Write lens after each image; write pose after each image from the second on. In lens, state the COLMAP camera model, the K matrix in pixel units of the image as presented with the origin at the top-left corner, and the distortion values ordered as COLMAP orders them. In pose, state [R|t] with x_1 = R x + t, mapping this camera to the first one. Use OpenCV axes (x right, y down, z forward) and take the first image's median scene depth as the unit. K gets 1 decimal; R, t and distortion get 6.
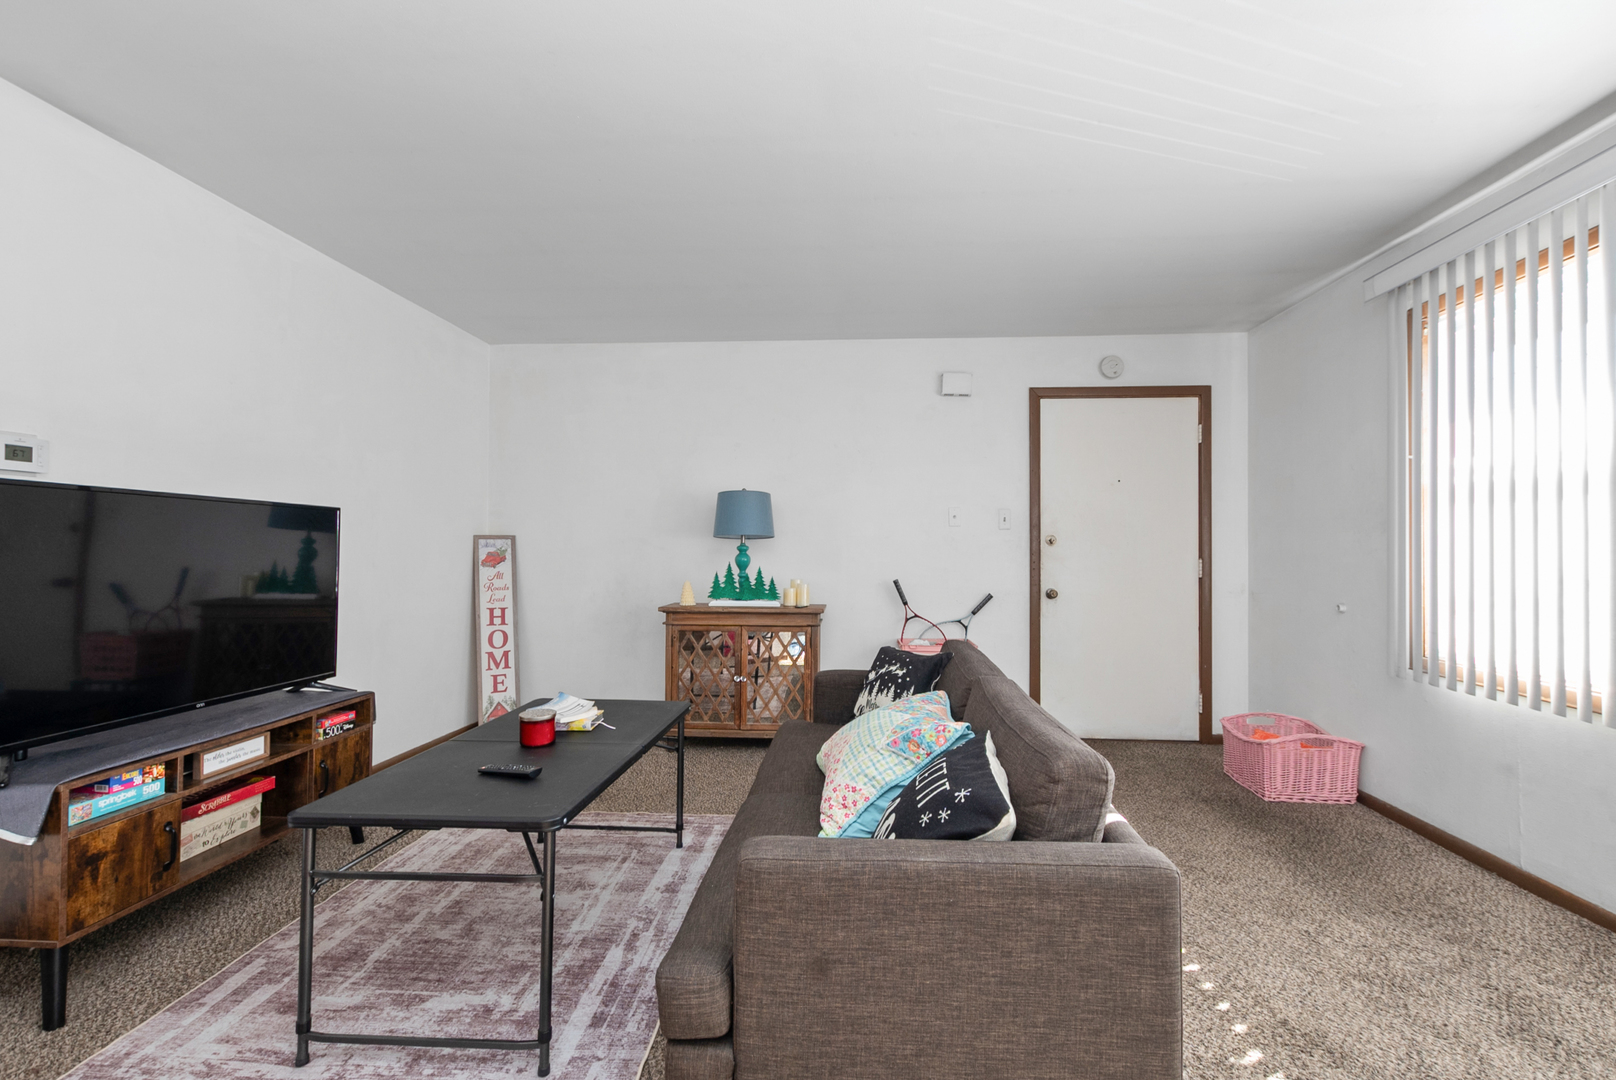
lens RADIAL K [[718.3, 0, 811.9], [0, 718.3, 545.9], [0, 0, 1]] dist [-0.000474, -0.000537]
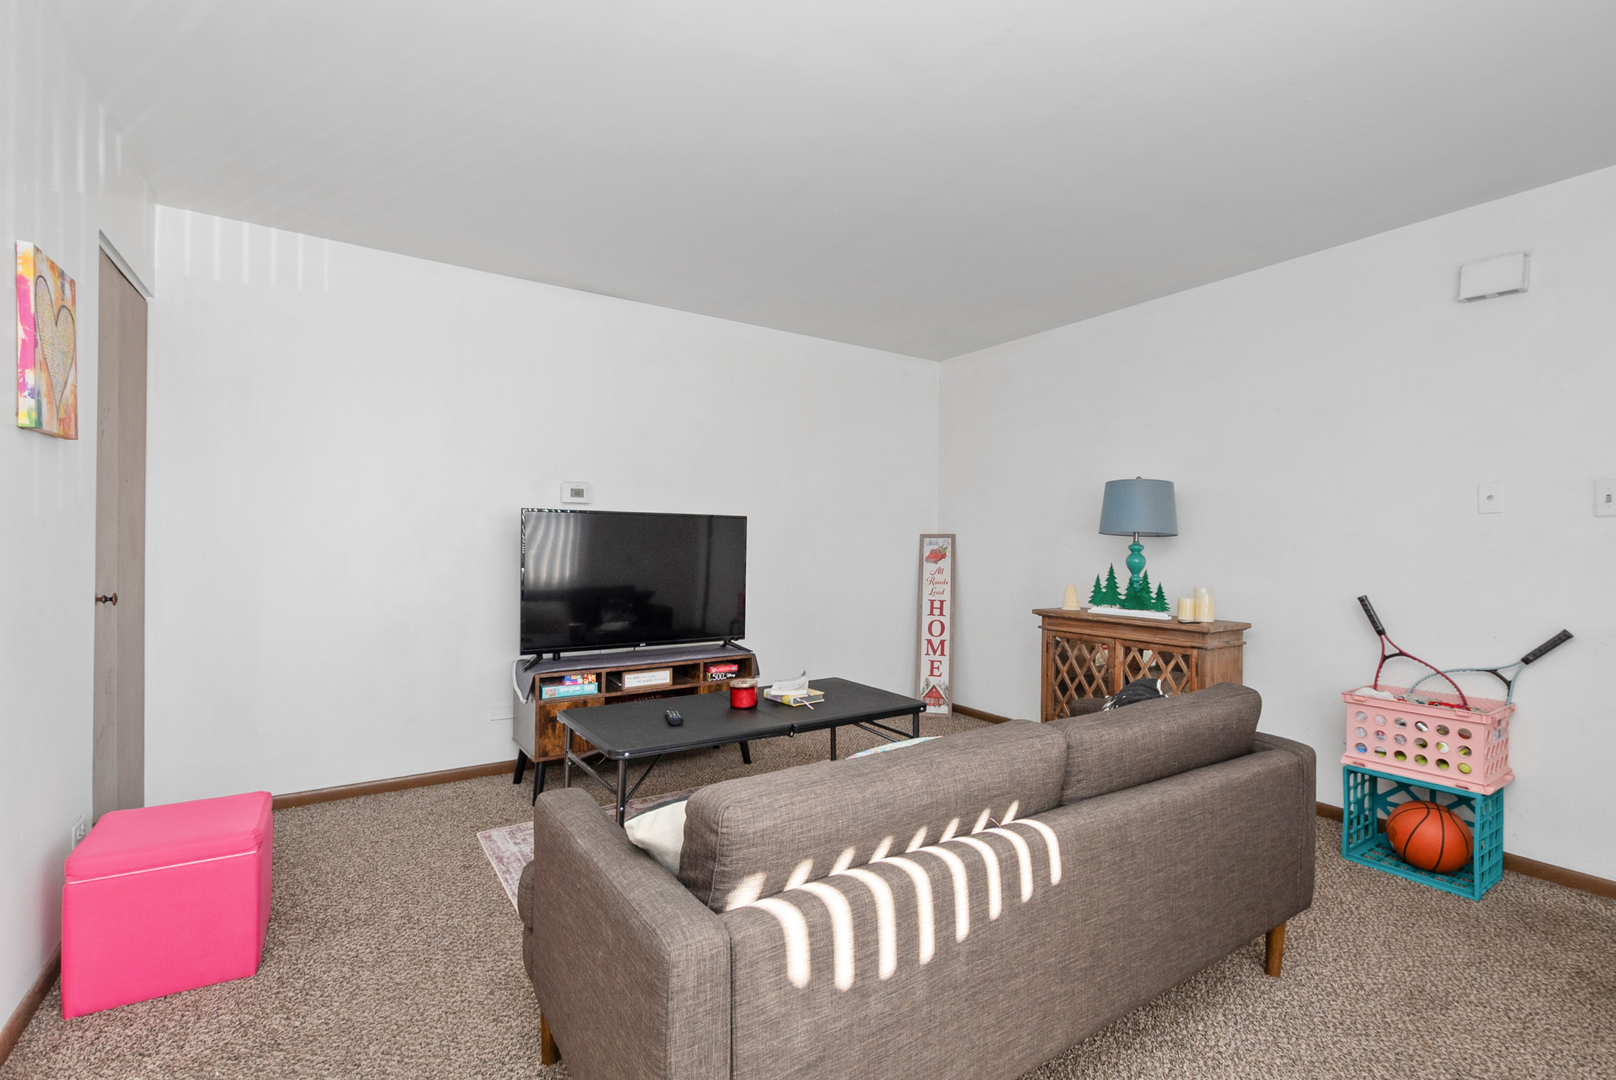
lens RADIAL K [[718.3, 0, 811.9], [0, 718.3, 545.9], [0, 0, 1]] dist [-0.000474, -0.000537]
pose [[0.601527, 0.004366, -0.798840, 0.348977], [-0.001912, 0.999990, 0.004026, -0.001392], [0.798850, -0.000894, 0.601530, 0.189880]]
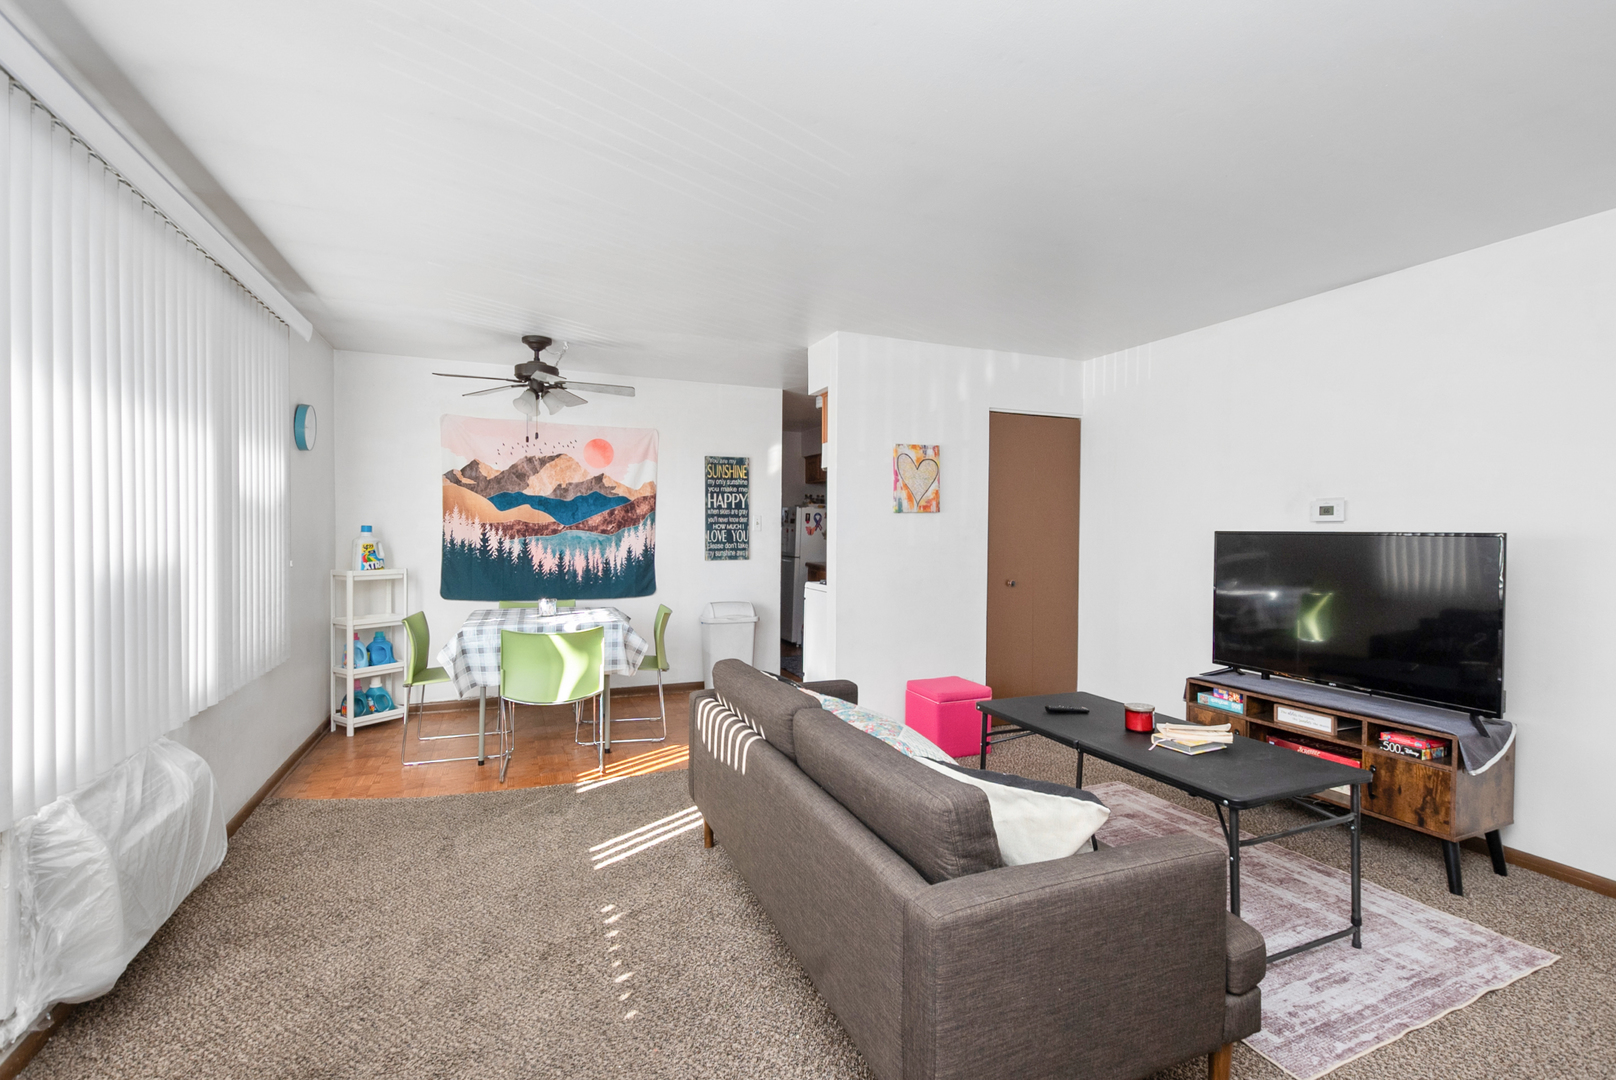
lens RADIAL K [[718.3, 0, 811.9], [0, 718.3, 545.9], [0, 0, 1]] dist [-0.000474, -0.000537]
pose [[-0.894555, -0.006664, -0.446908, 0.358670], [-0.012305, 0.999877, 0.009721, -0.024029], [0.446789, 0.014195, -0.894527, 0.980799]]
